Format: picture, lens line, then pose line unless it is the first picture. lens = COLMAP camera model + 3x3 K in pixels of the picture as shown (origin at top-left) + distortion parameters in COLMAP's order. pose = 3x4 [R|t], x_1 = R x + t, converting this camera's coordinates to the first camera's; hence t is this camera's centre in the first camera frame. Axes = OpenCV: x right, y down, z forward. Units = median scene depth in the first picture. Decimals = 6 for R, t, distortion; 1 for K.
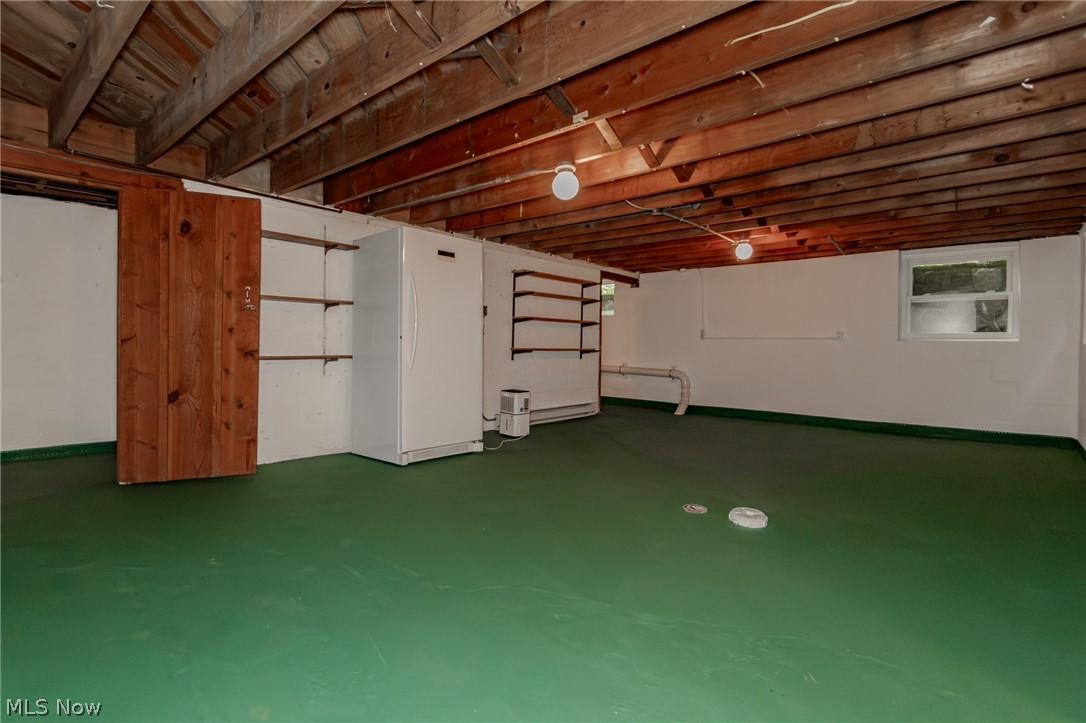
lens RADIAL K [[532.6, 0, 546.1], [0, 532.6, 357.5], [0, 0, 1]] dist [-0.000414, 0.000152]
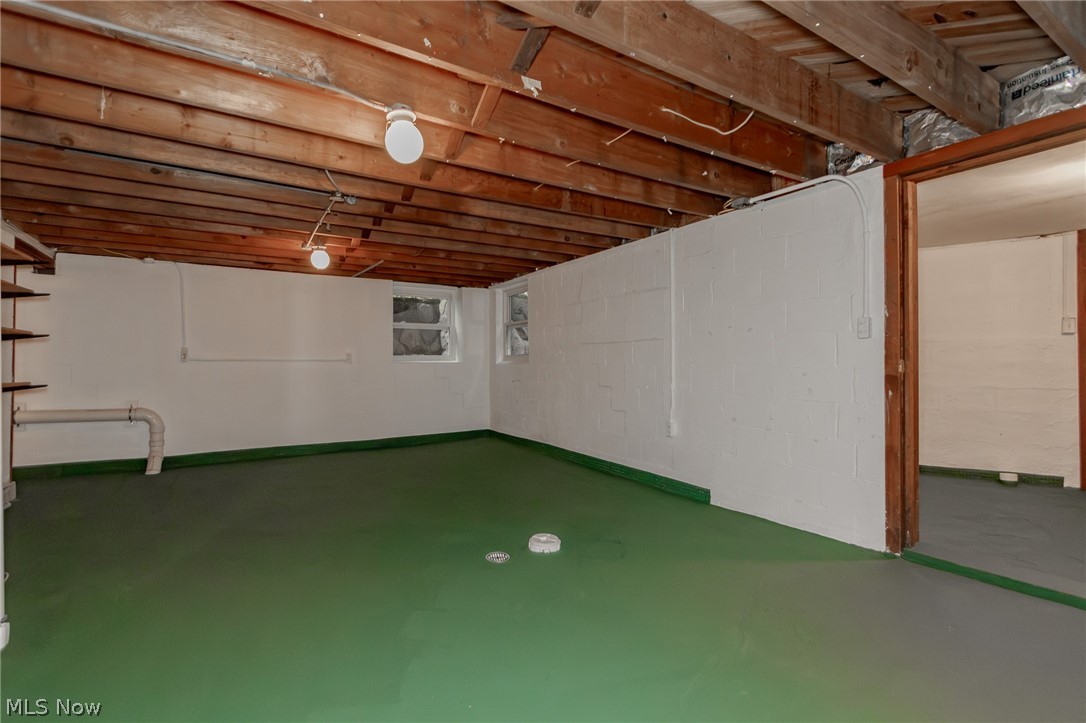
lens RADIAL K [[522.4, 0, 595.6], [0, 522.4, 360.8], [0, 0, 1]] dist [0.011373, -0.000376]
pose [[0.256271, -0.006320, 0.966584, -0.268676], [0.027099, 0.999633, -0.000649, -0.021886], [-0.966225, 0.026360, 0.256349, 0.305824]]
